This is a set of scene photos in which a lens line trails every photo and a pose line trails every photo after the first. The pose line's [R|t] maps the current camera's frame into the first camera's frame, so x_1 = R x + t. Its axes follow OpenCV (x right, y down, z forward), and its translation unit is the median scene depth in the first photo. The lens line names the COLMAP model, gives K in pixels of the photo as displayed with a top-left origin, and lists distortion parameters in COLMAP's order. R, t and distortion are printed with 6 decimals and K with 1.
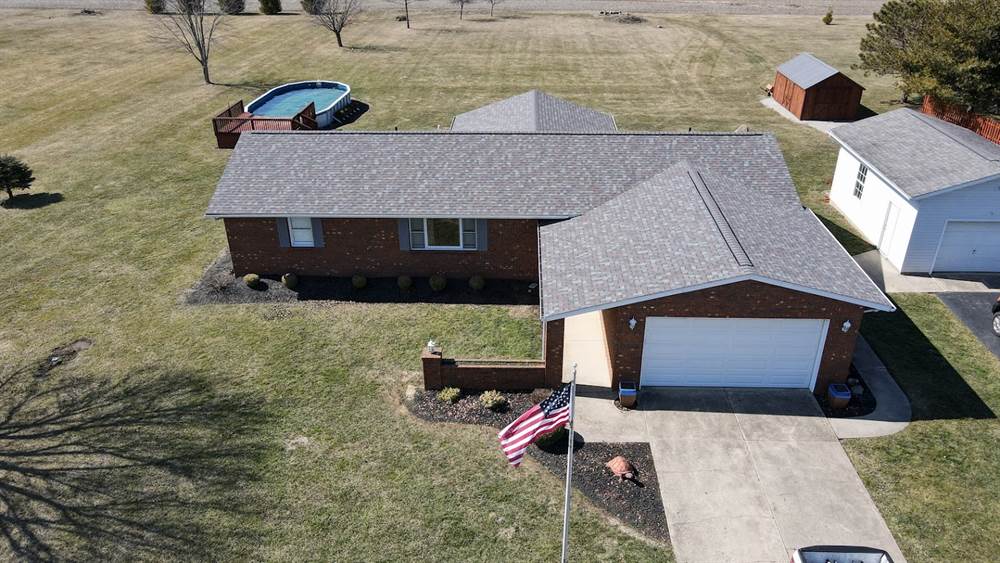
lens RADIAL K [[719.7, 0, 500.7], [0, 719.7, 282.5], [0, 0, 1]] dist [0.006018, -0.002085]
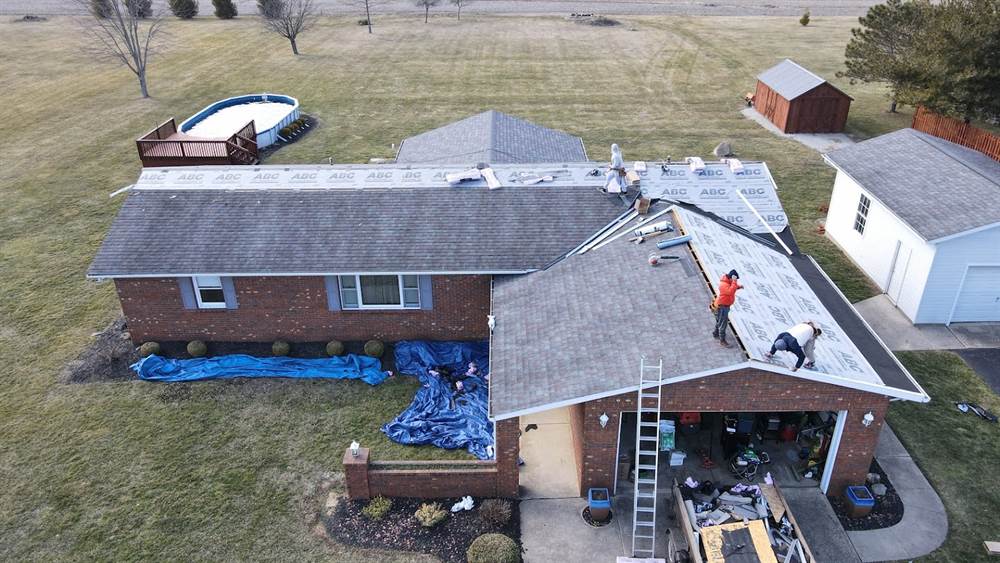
lens RADIAL K [[719.7, 0, 501.6], [0, 719.7, 280.2], [0, 0, 1]] dist [0.006018, -0.002085]
pose [[0.999381, -0.017672, 0.030404, 0.022385], [0.017738, 0.999841, -0.001918, -0.046192], [-0.030366, 0.002456, 0.999536, 0.095310]]
